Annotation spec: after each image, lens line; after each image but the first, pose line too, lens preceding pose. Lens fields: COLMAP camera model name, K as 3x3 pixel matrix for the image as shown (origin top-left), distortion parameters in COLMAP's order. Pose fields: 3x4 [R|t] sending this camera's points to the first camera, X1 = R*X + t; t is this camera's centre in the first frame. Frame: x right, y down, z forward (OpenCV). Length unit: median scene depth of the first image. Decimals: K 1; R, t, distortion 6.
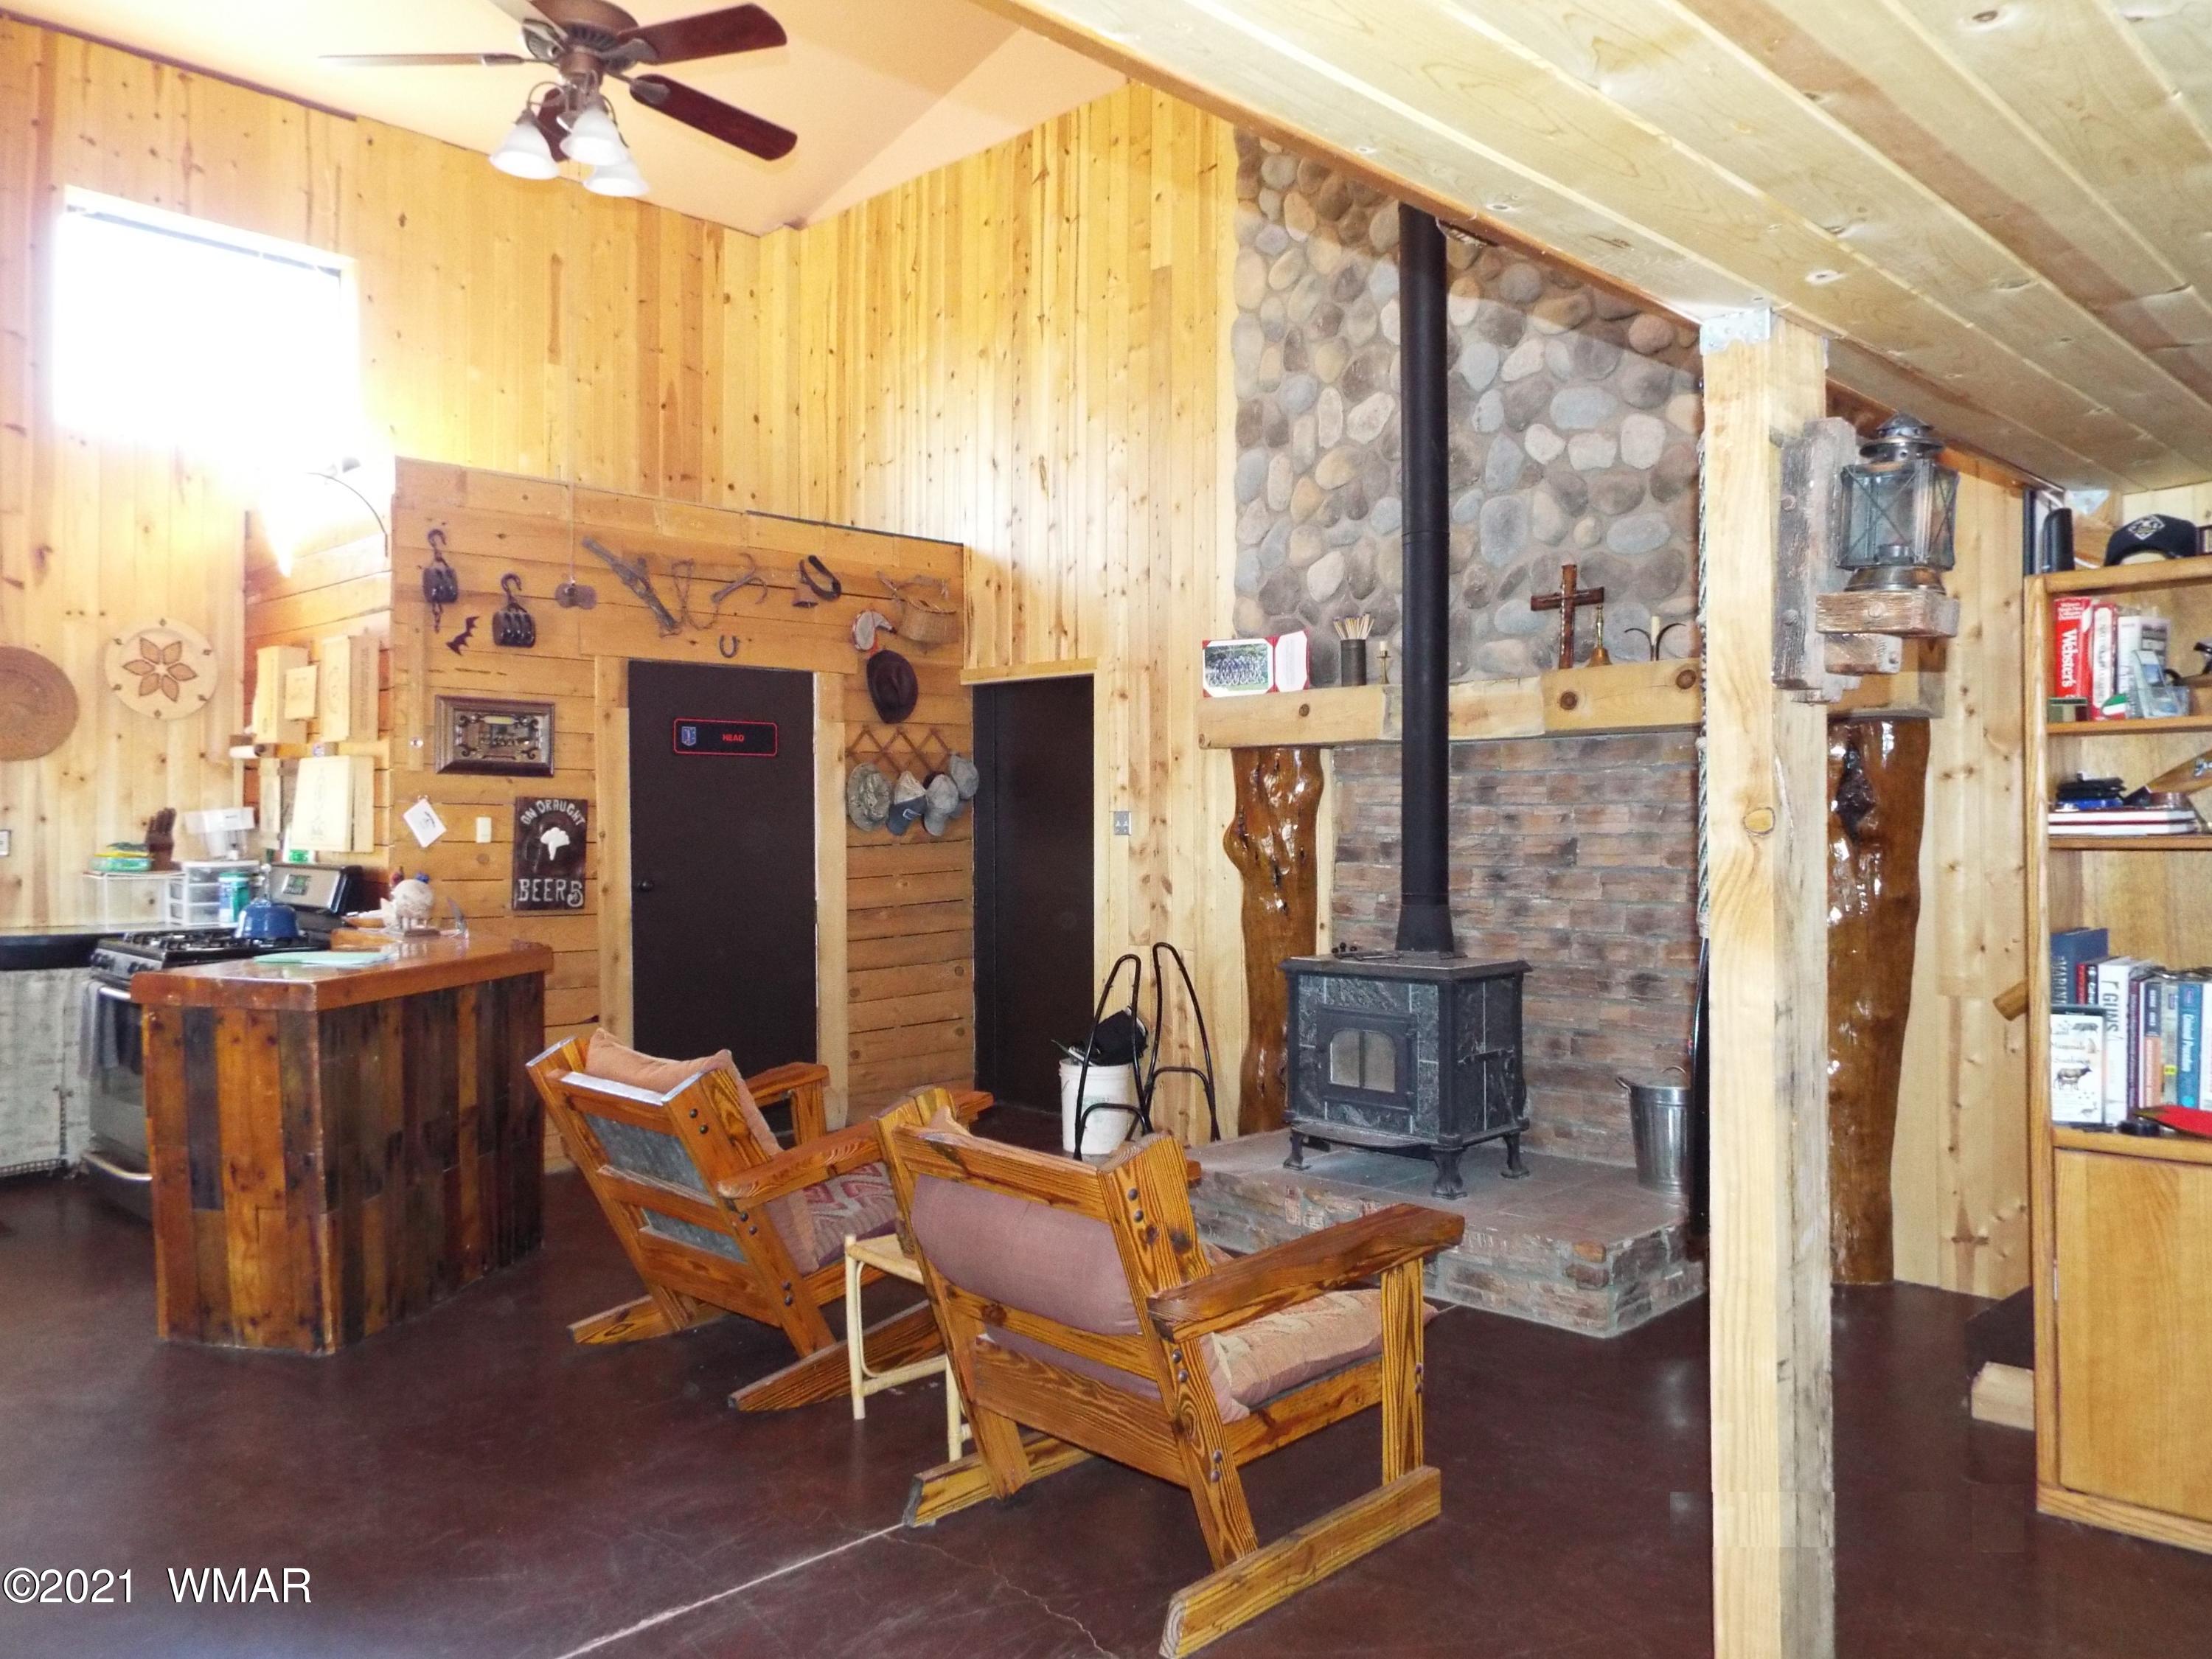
lens RADIAL K [[1584.3, 0, 1115.0], [0, 1584.3, 826.5], [0, 0, 1]] dist [-0.033033, 0.008924]
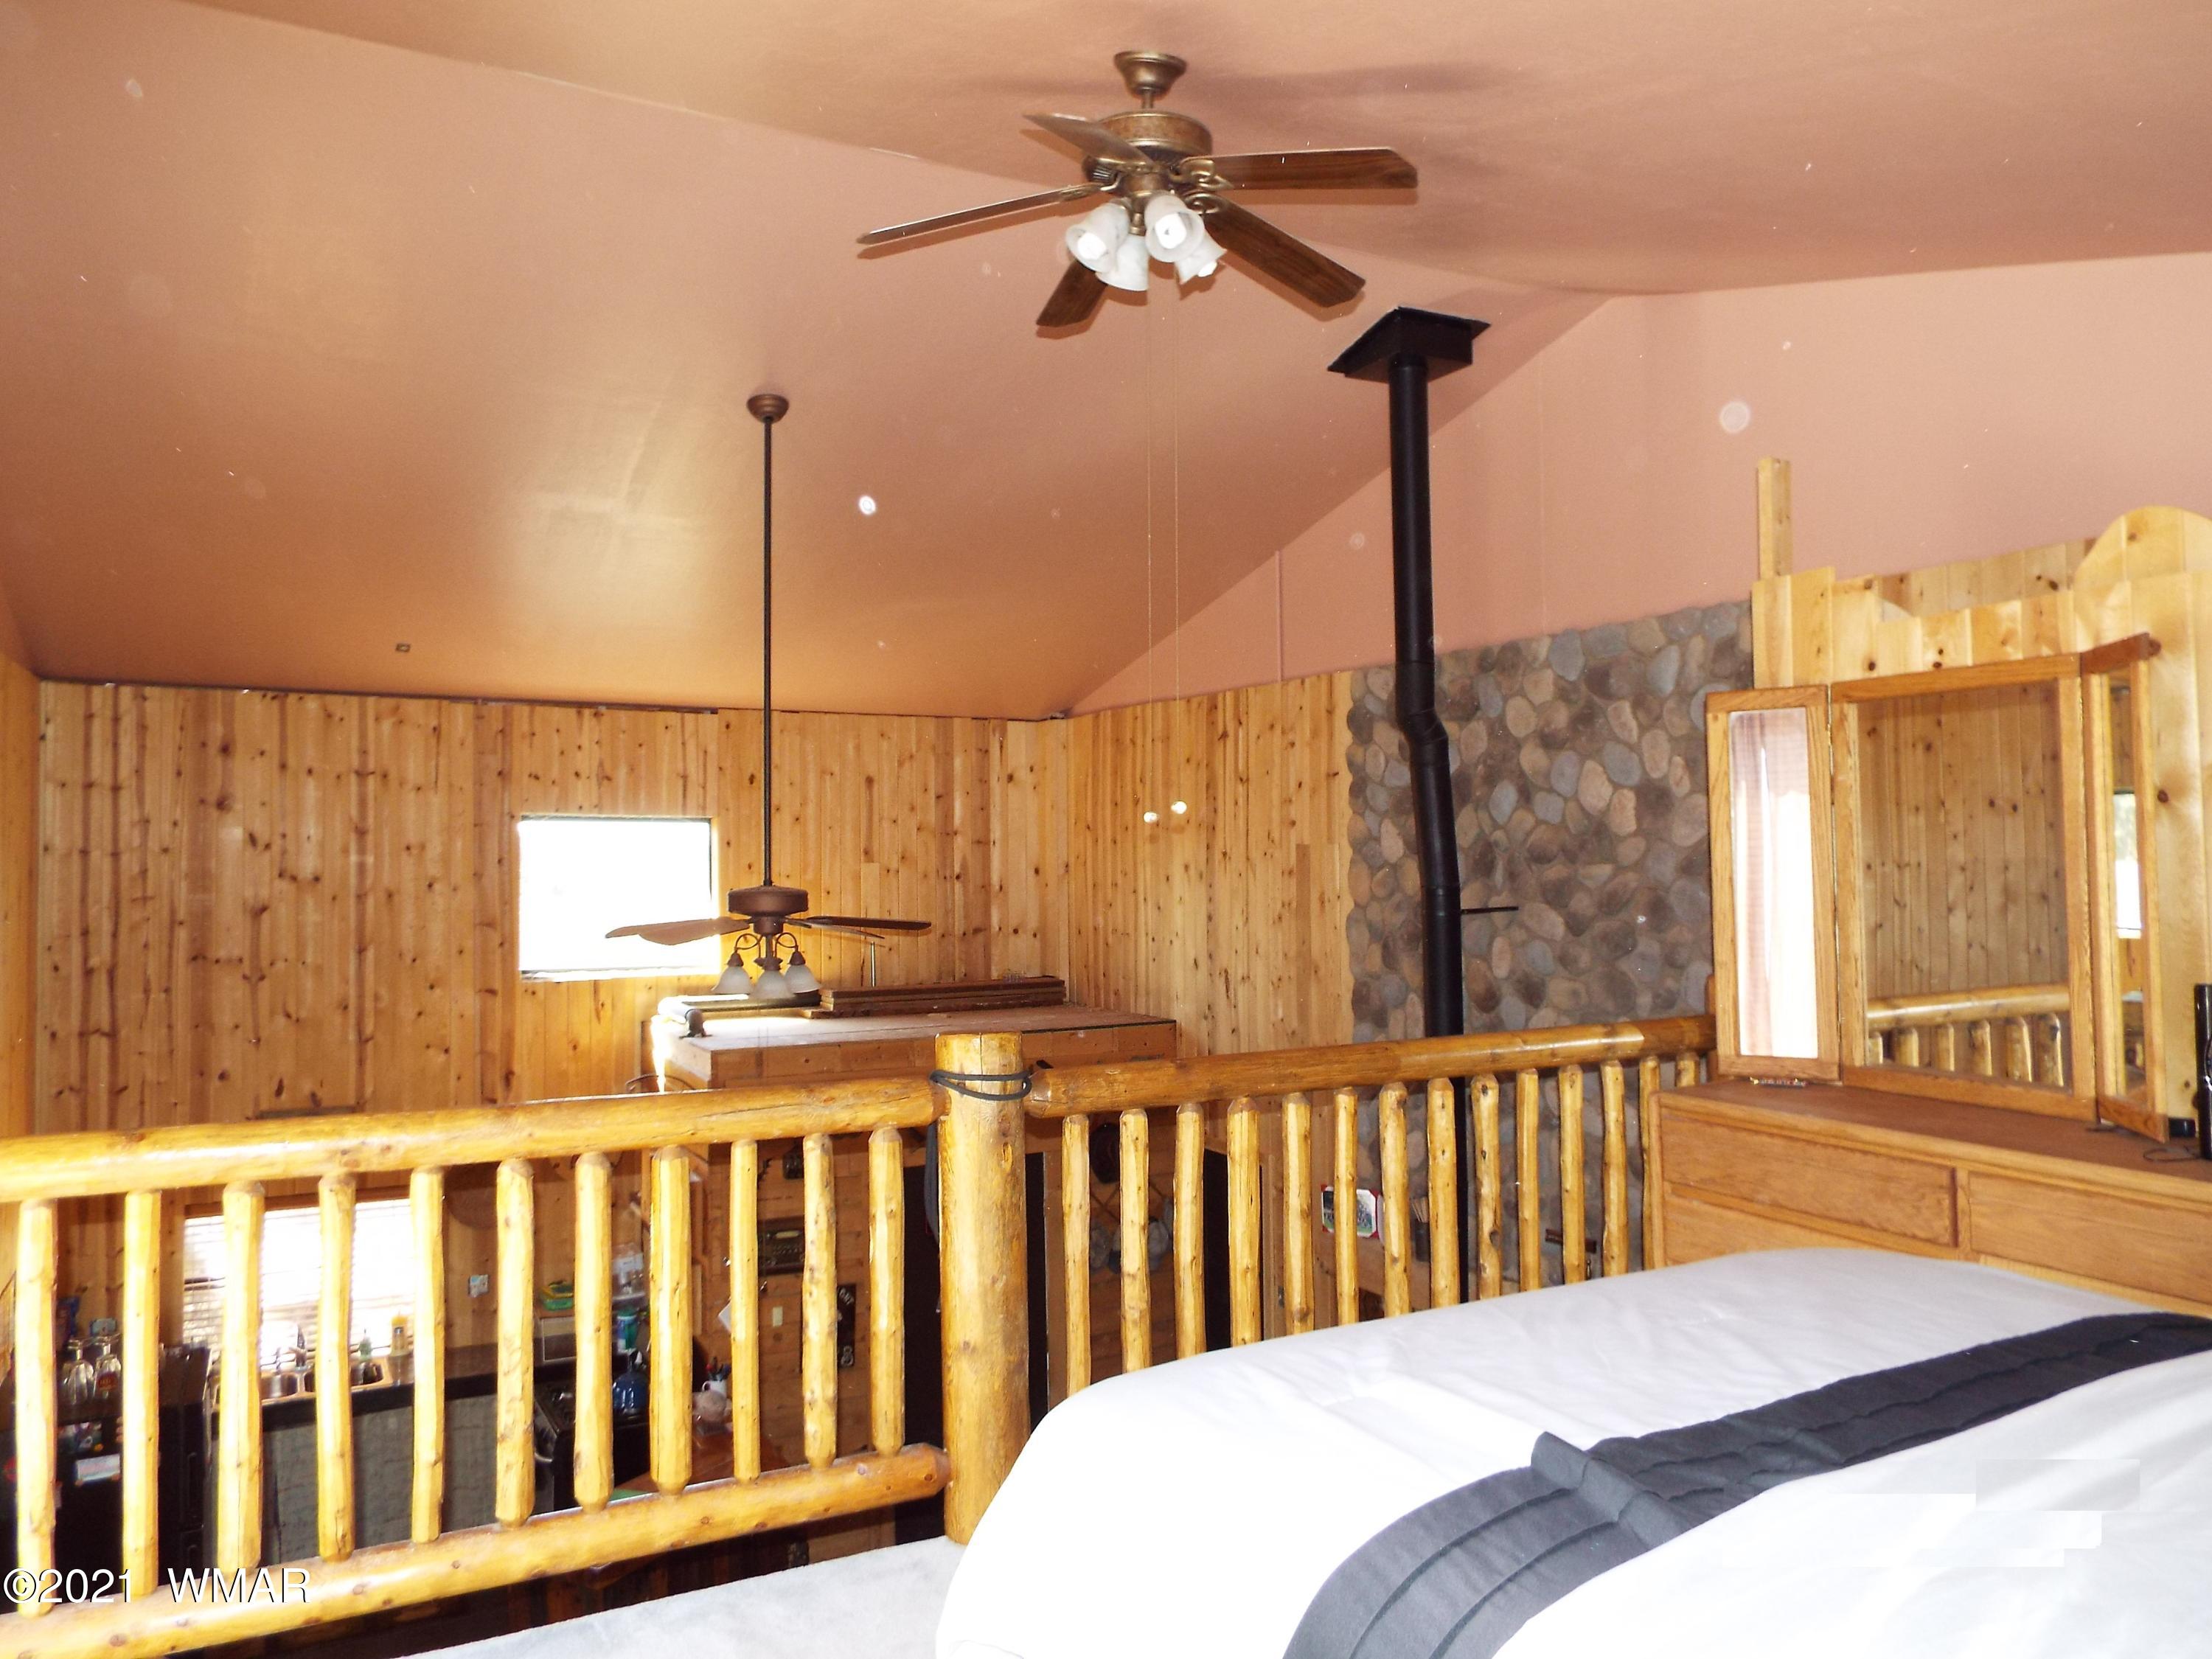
lens RADIAL K [[1584.3, 0, 1103.3], [0, 1584.3, 833.0], [0, 0, 1]] dist [-0.033033, 0.008924]
pose [[0.954186, -0.017029, -0.298730, 0.247772], [0.009727, 0.999617, -0.025911, -0.338147], [0.299056, 0.021818, 0.953986, -0.198159]]
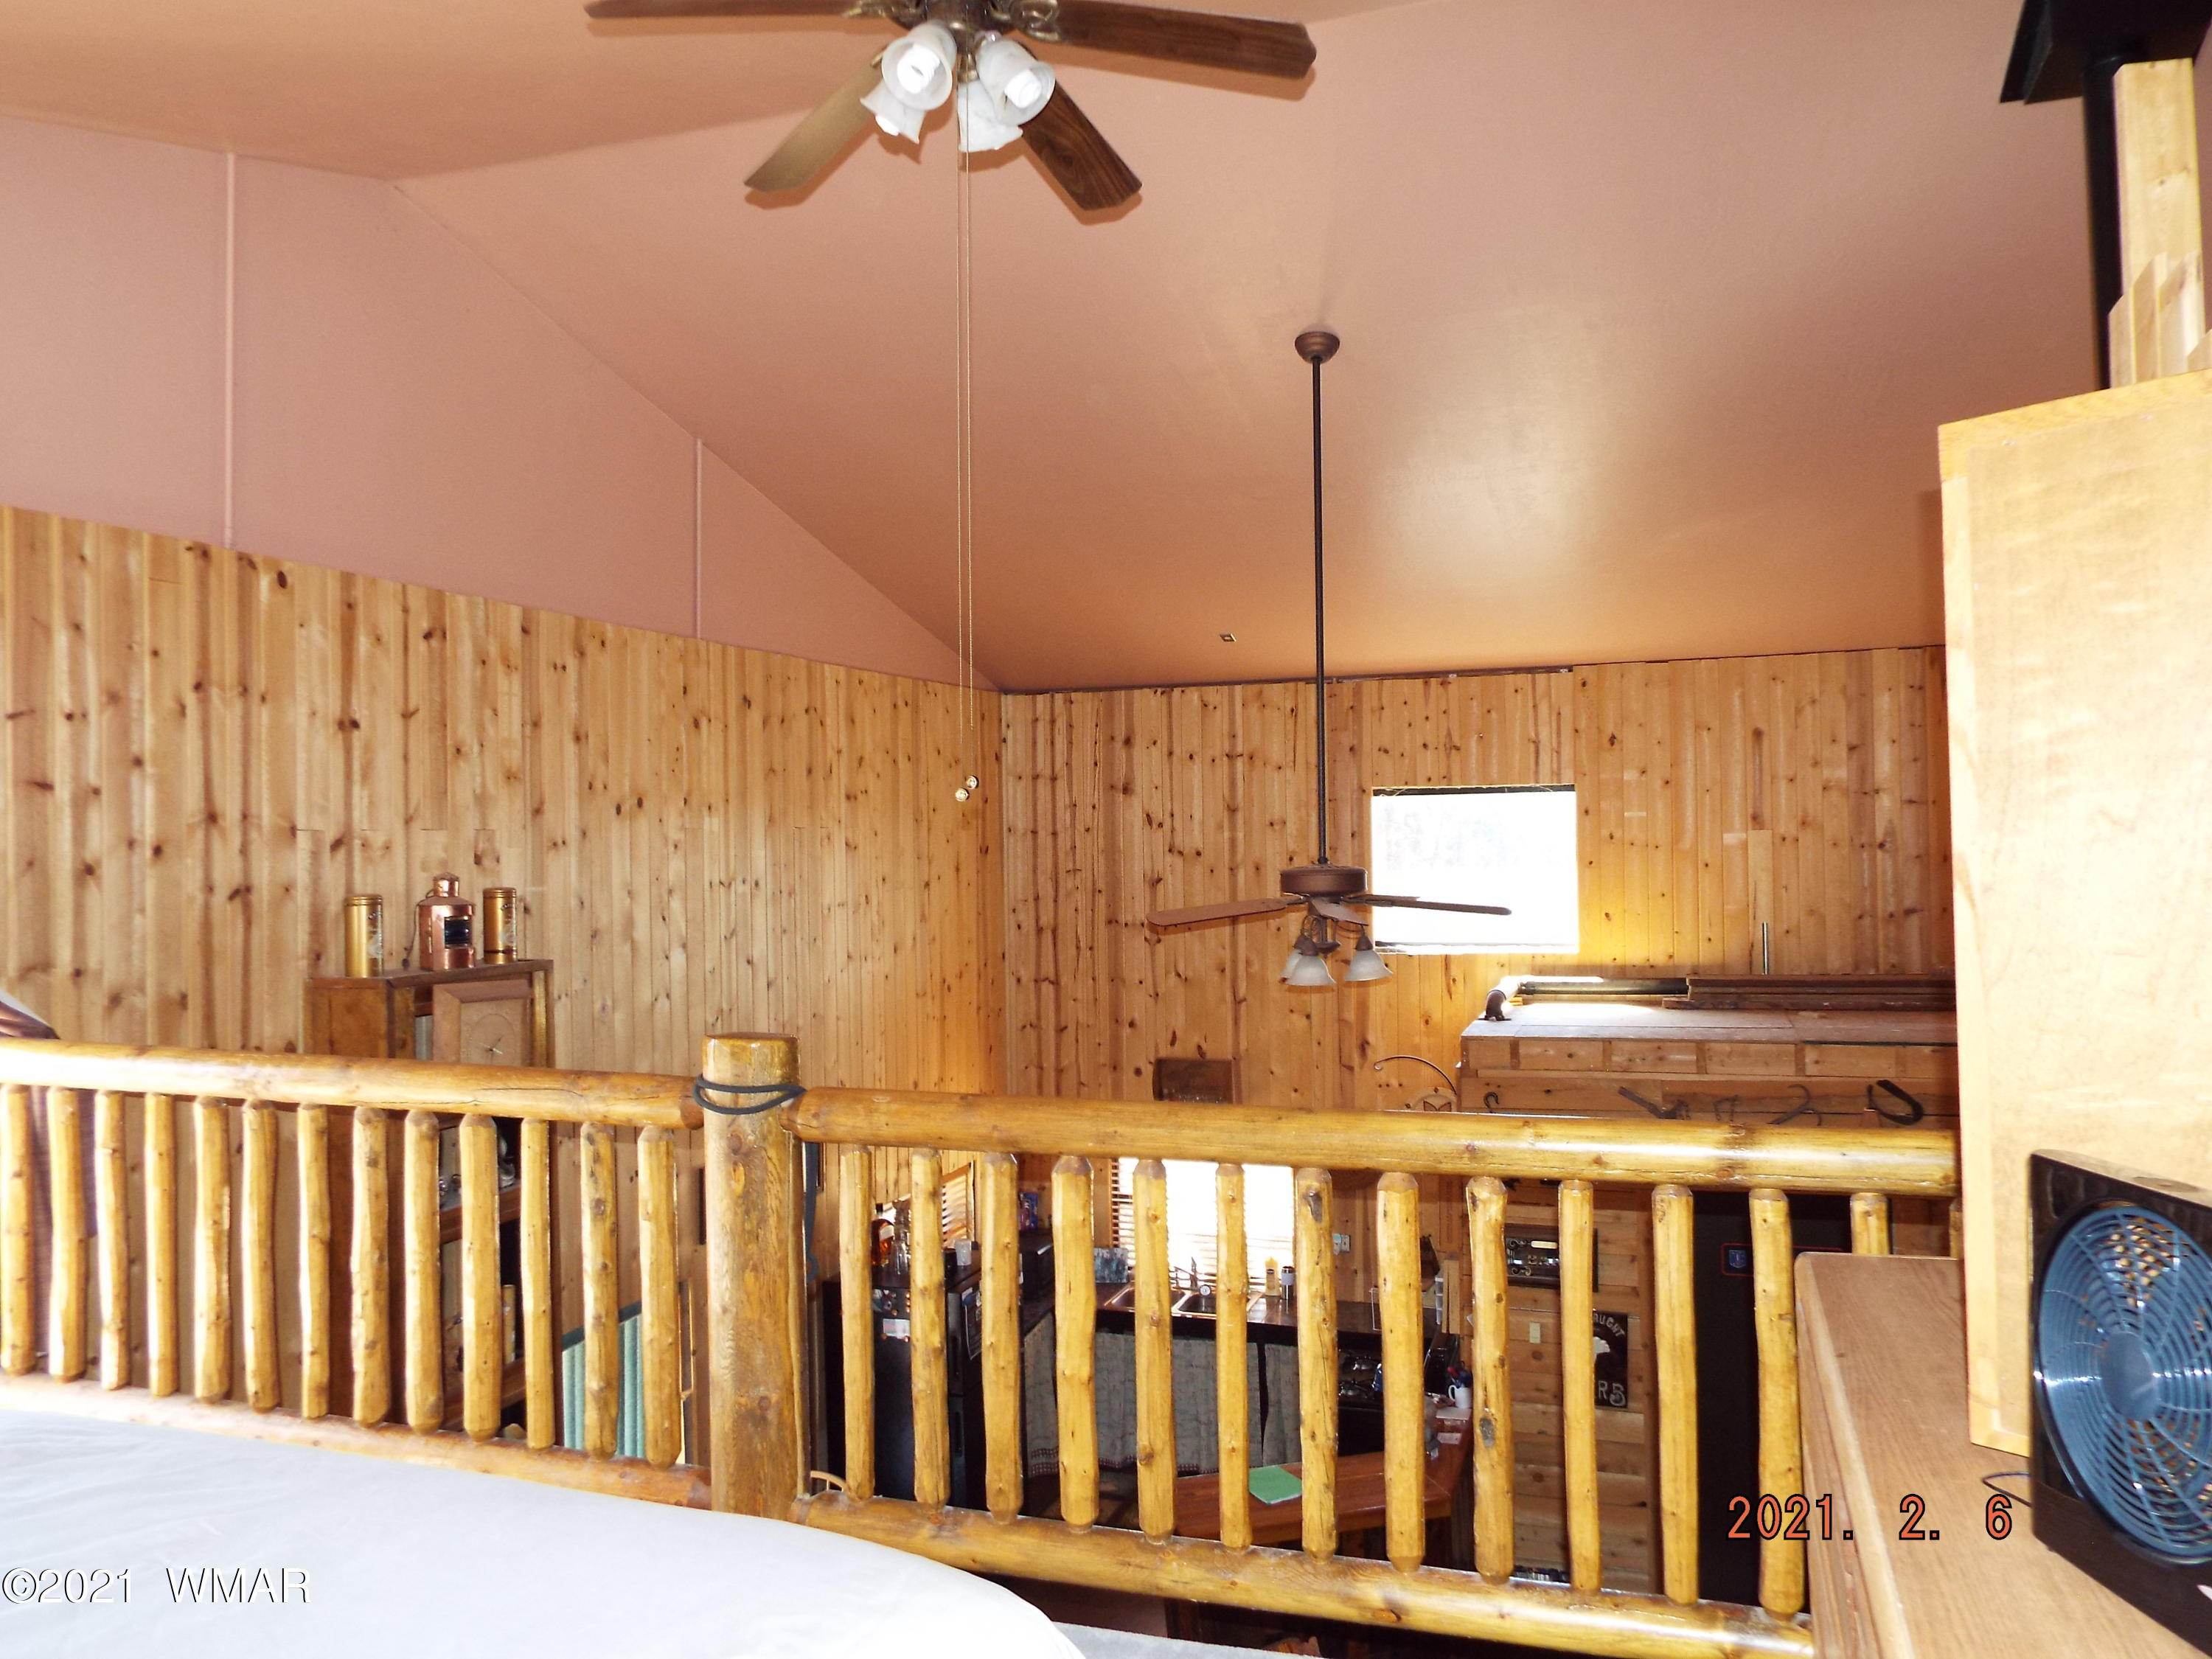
lens RADIAL K [[1584.3, 0, 1133.6], [0, 1584.3, 849.3], [0, 0, 1]] dist [-0.033033, 0.008924]
pose [[0.419160, -0.009226, -0.907865, 0.533325], [0.016248, 0.999864, -0.002660, -0.340891], [0.907767, -0.013636, 0.419253, 0.184554]]
